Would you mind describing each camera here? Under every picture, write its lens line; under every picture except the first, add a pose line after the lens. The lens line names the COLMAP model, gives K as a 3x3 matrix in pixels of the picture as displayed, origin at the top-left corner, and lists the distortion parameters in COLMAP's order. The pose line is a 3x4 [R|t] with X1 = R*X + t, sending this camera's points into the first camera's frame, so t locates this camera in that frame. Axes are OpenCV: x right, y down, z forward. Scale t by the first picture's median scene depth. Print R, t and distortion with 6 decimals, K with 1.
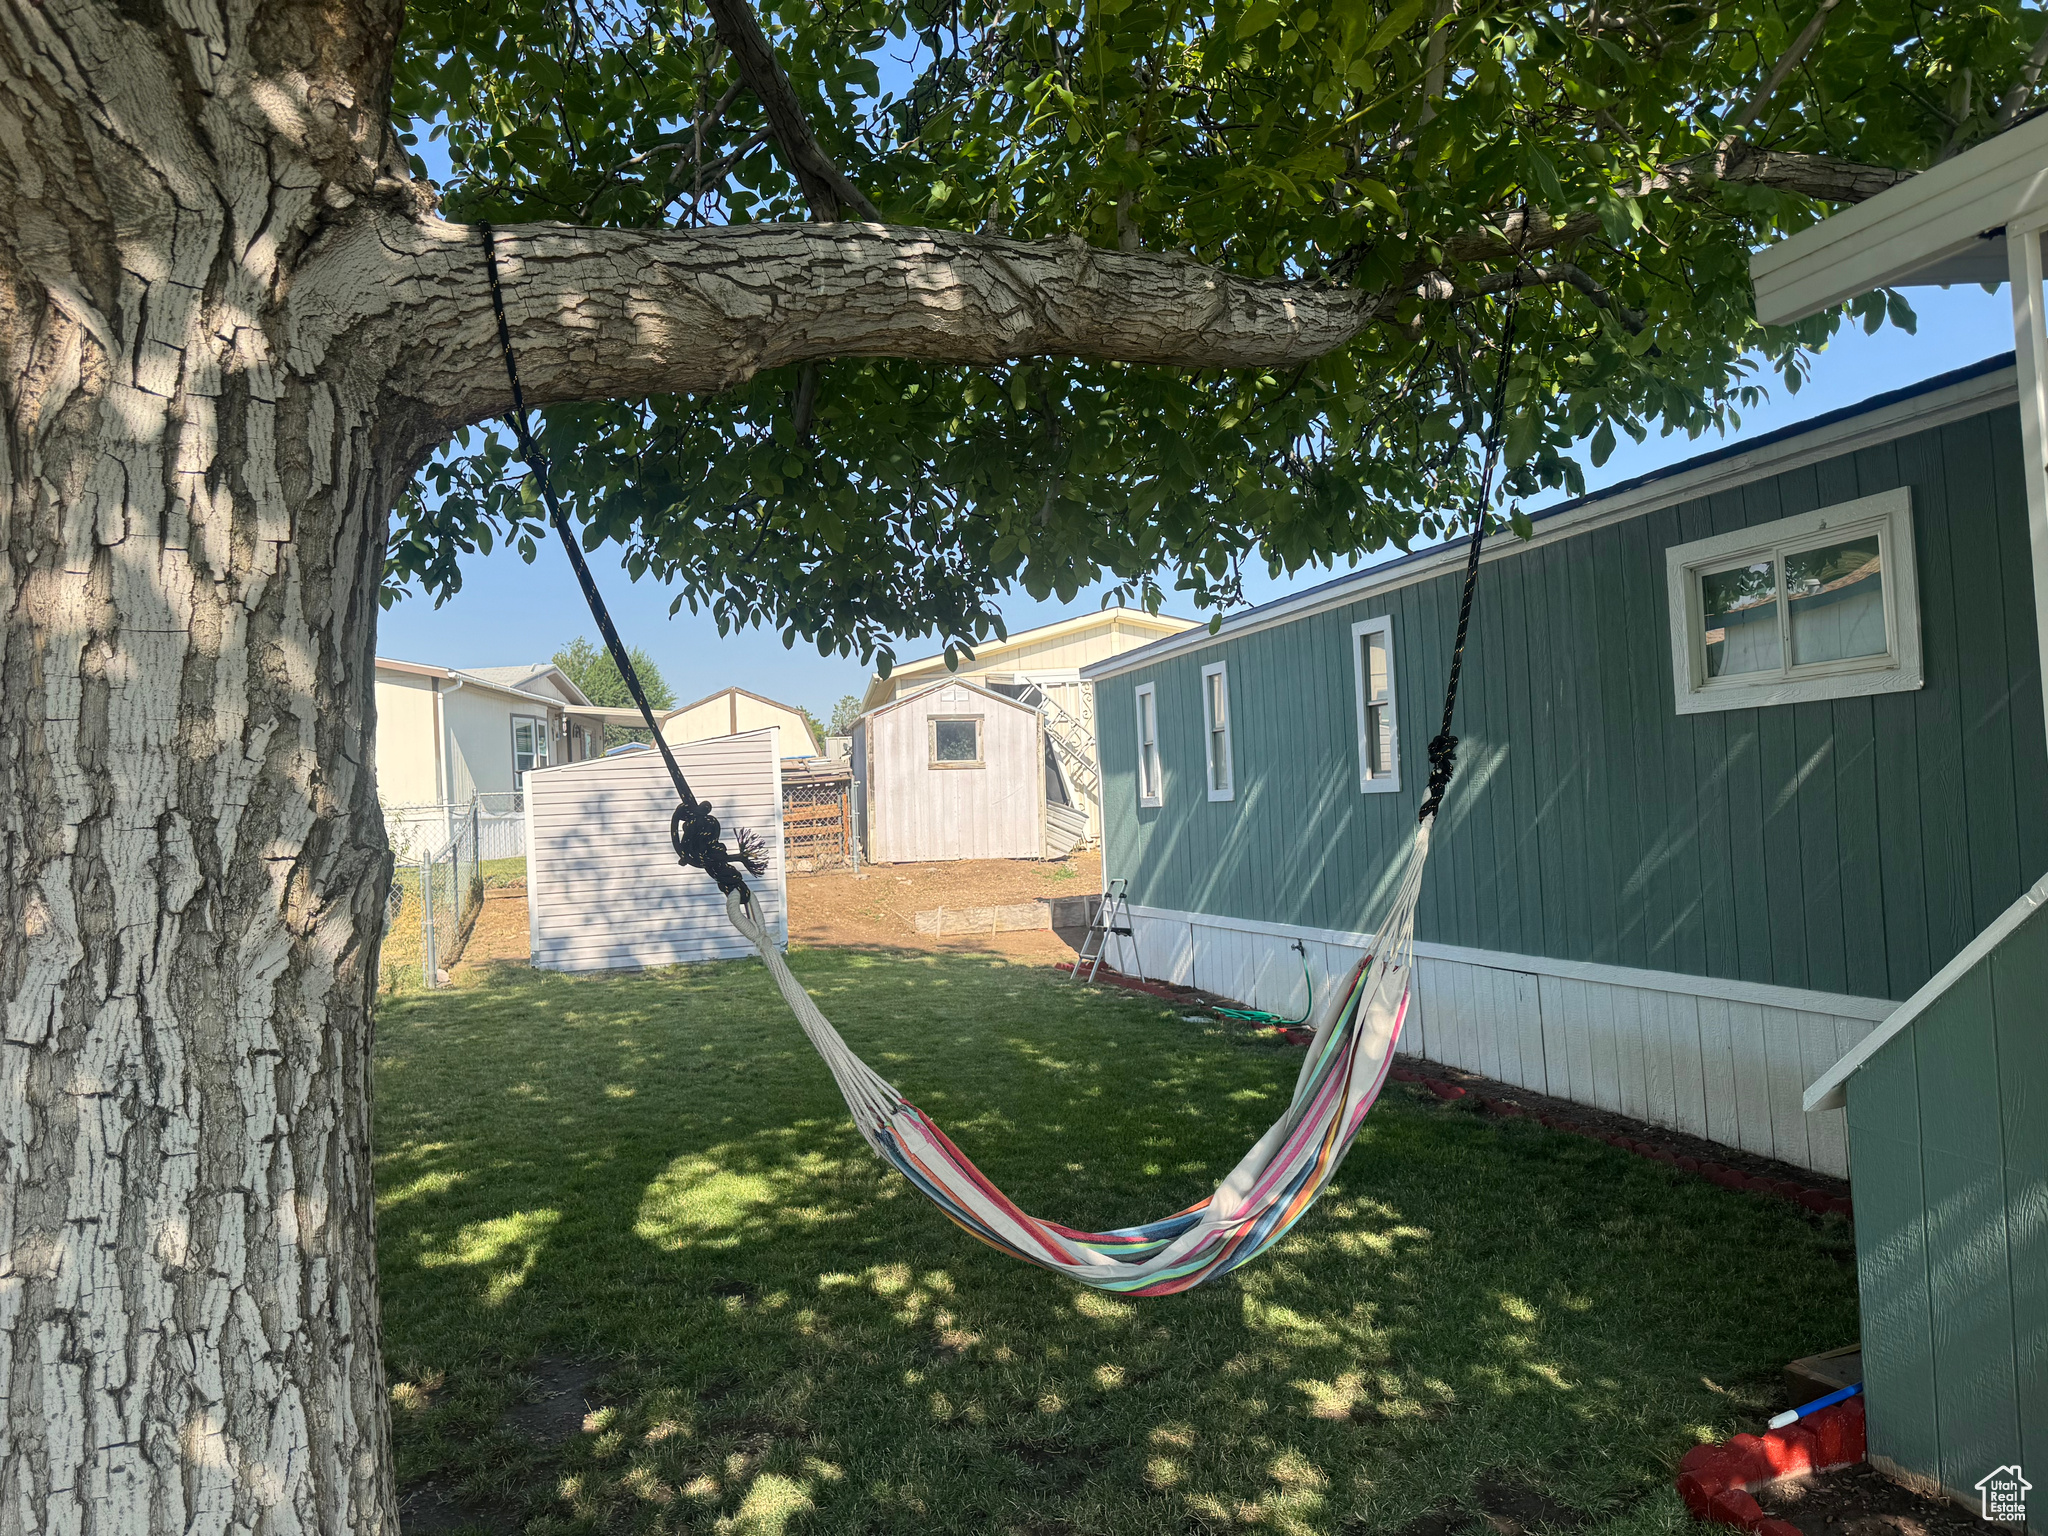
lens RADIAL K [[1465.0, 0, 1019.2], [0, 1465.0, 792.6], [0, 0, 1]] dist [0.122162, -0.161994]
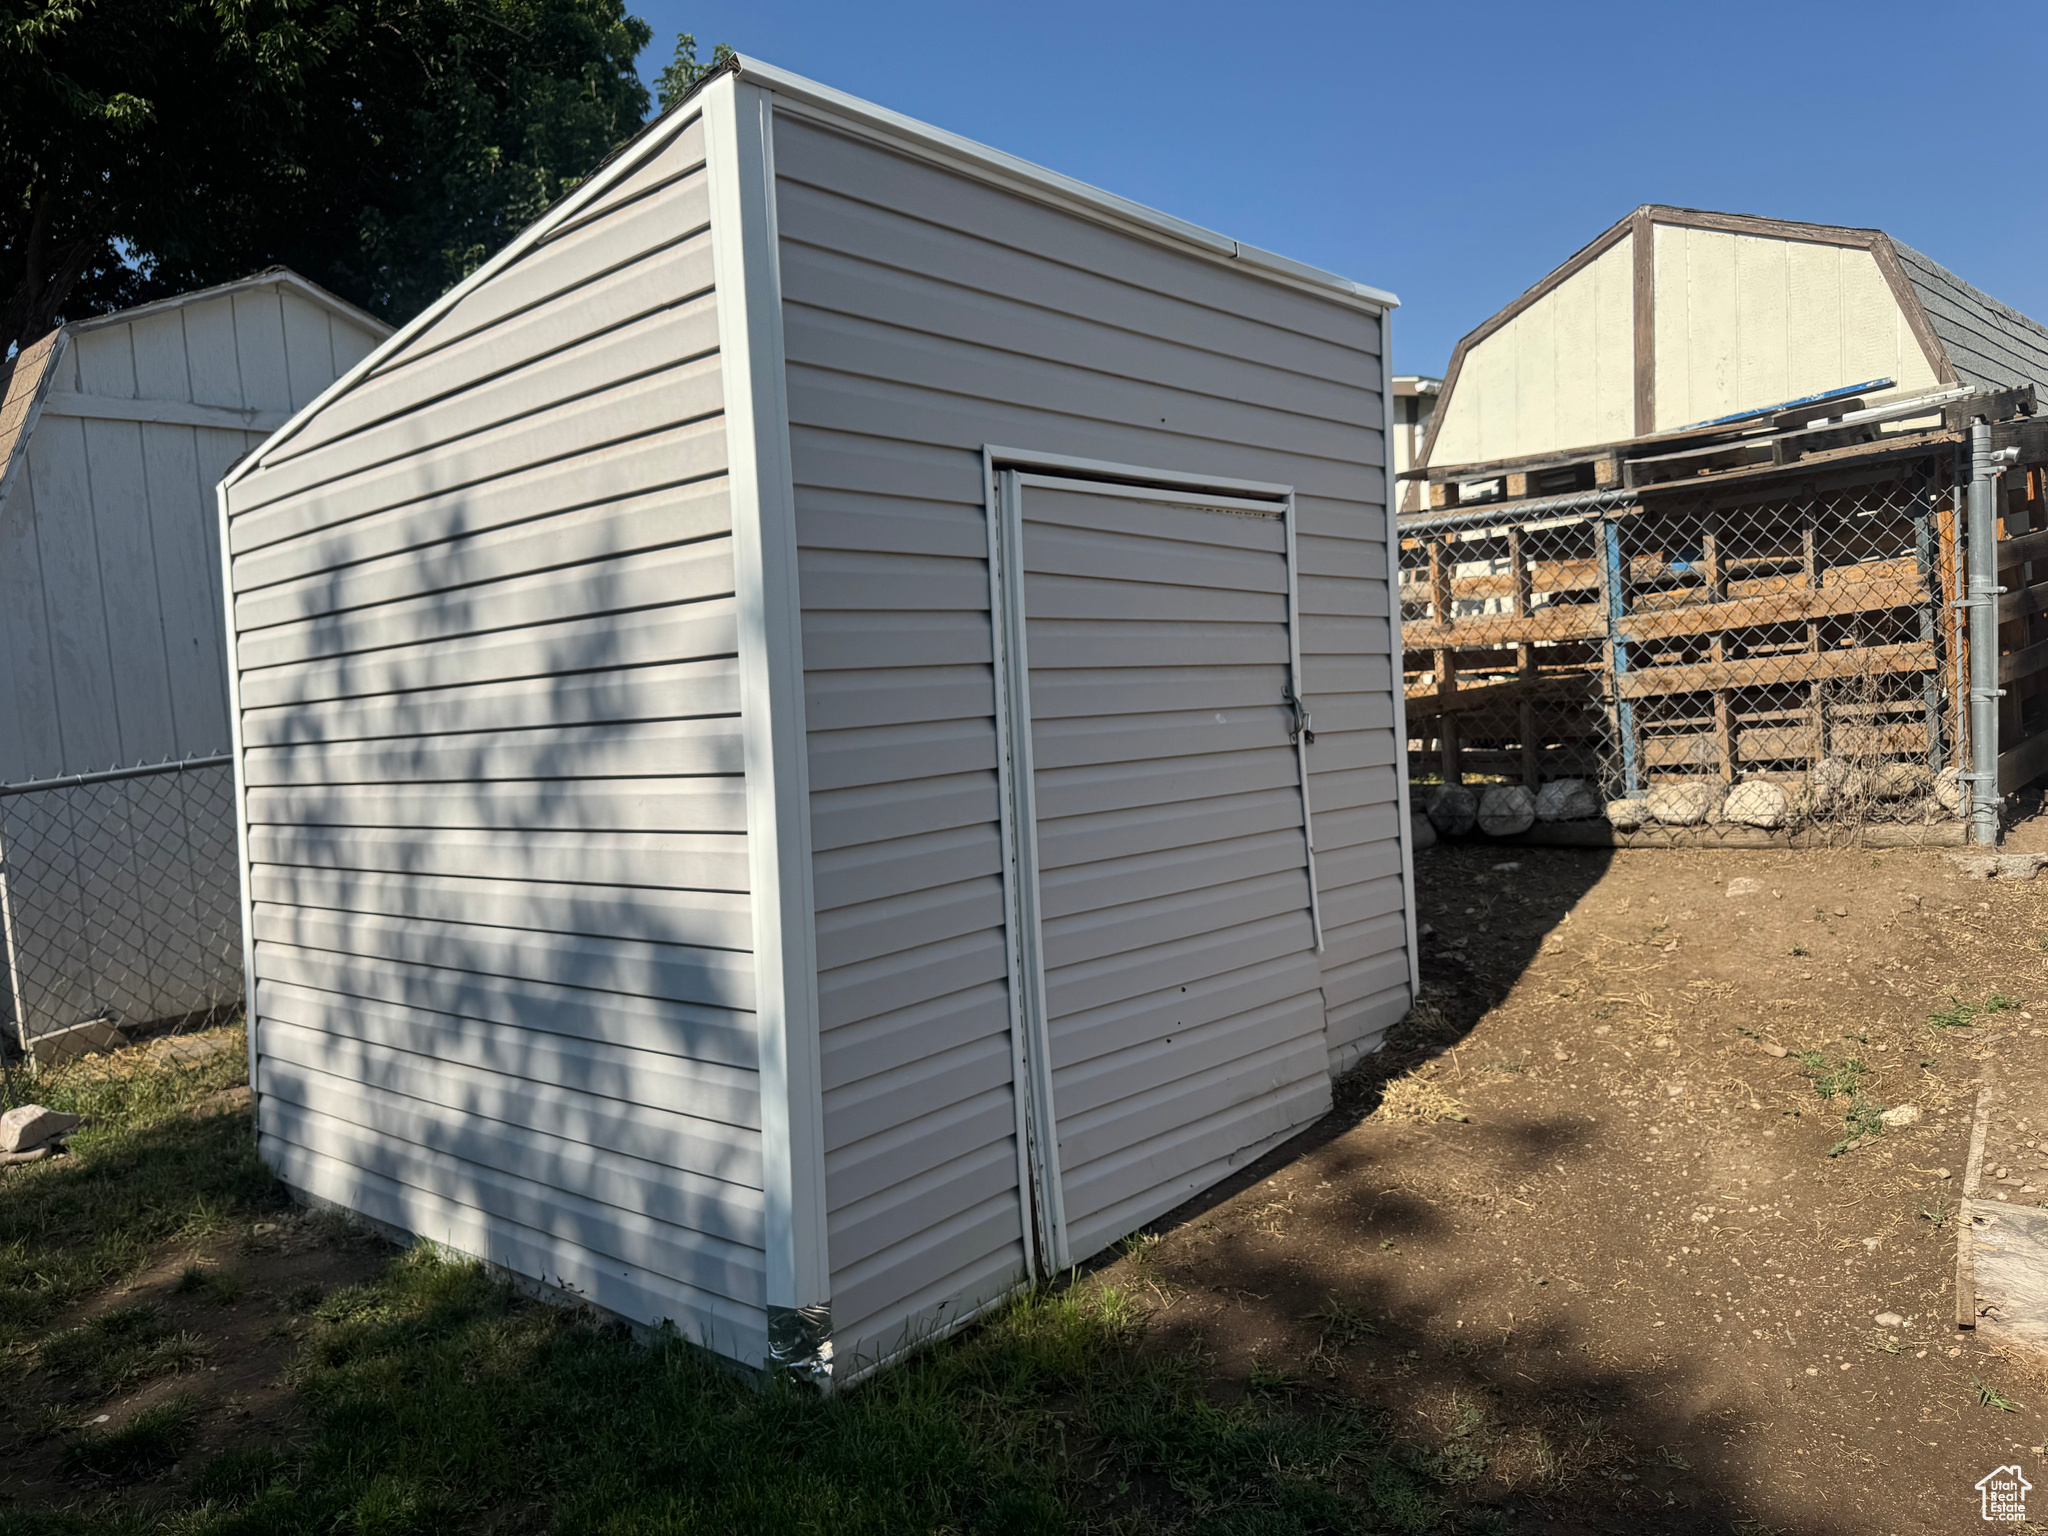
lens RADIAL K [[1465.0, 0, 1019.2], [0, 1465.0, 792.6], [0, 0, 1]] dist [0.122162, -0.161994]
pose [[0.576773, 0.064369, -0.814365, -0.007186], [0.030263, 0.994523, 0.100043, 0.022720], [0.816344, -0.082347, 0.571666, 0.964646]]
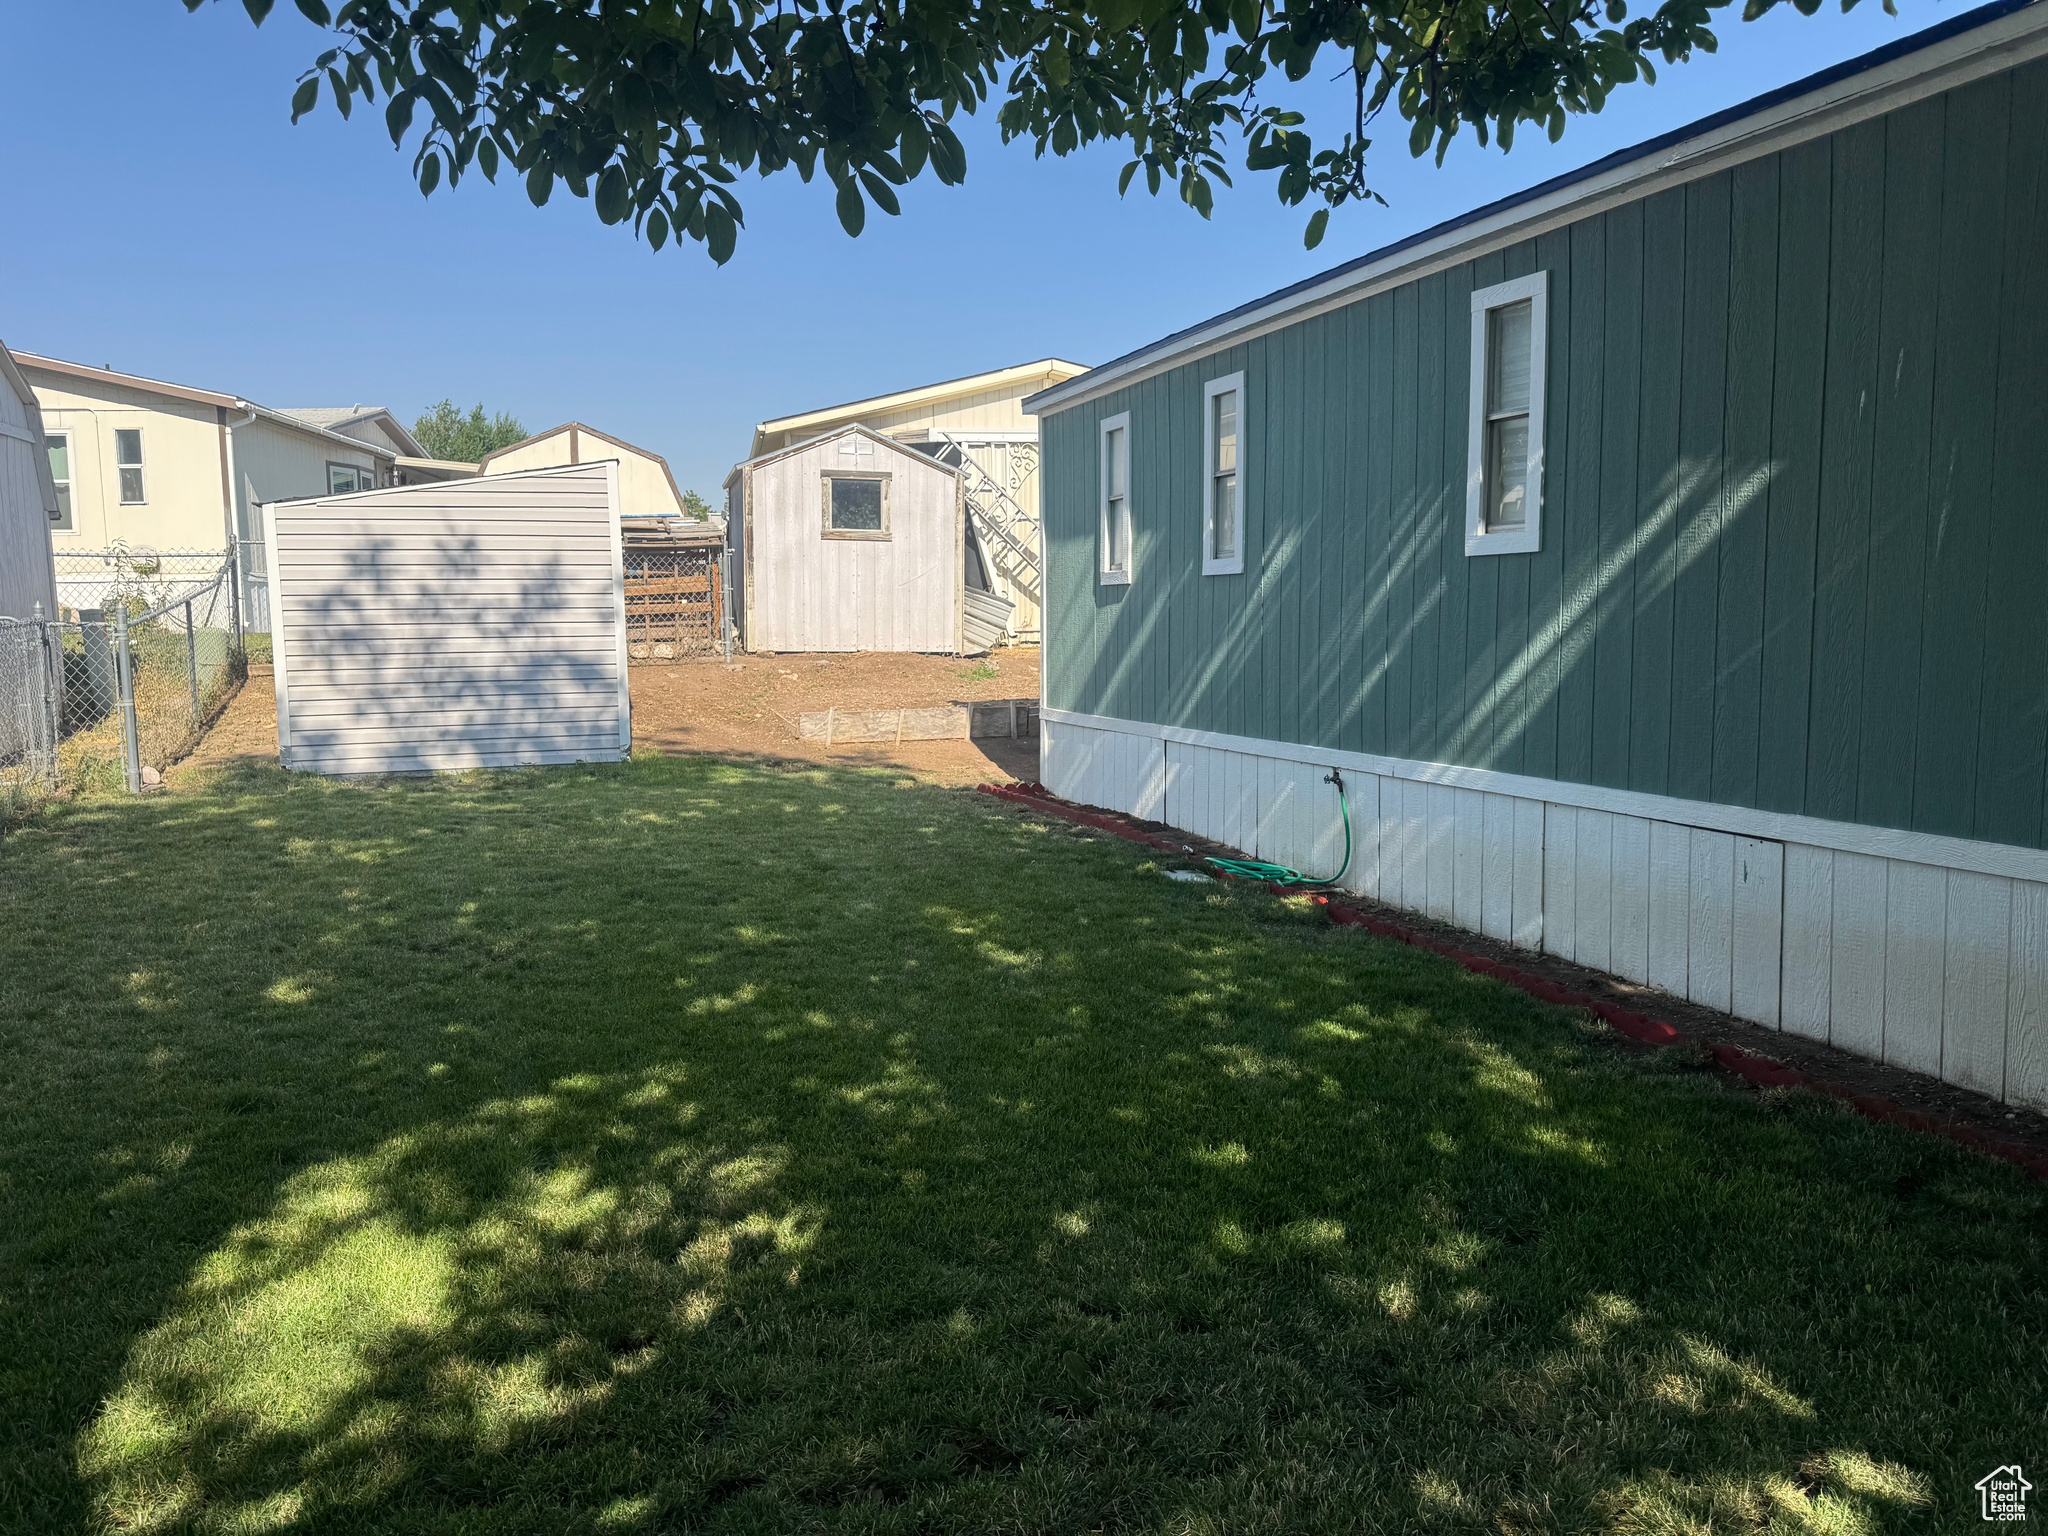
lens RADIAL K [[1465.0, 0, 1019.2], [0, 1465.0, 792.6], [0, 0, 1]] dist [0.122162, -0.161994]
pose [[0.997085, 0.026832, 0.071424, -0.009813], [-0.036067, 0.990681, 0.131338, 0.017085], [-0.067234, -0.133531, 0.988761, 0.225602]]
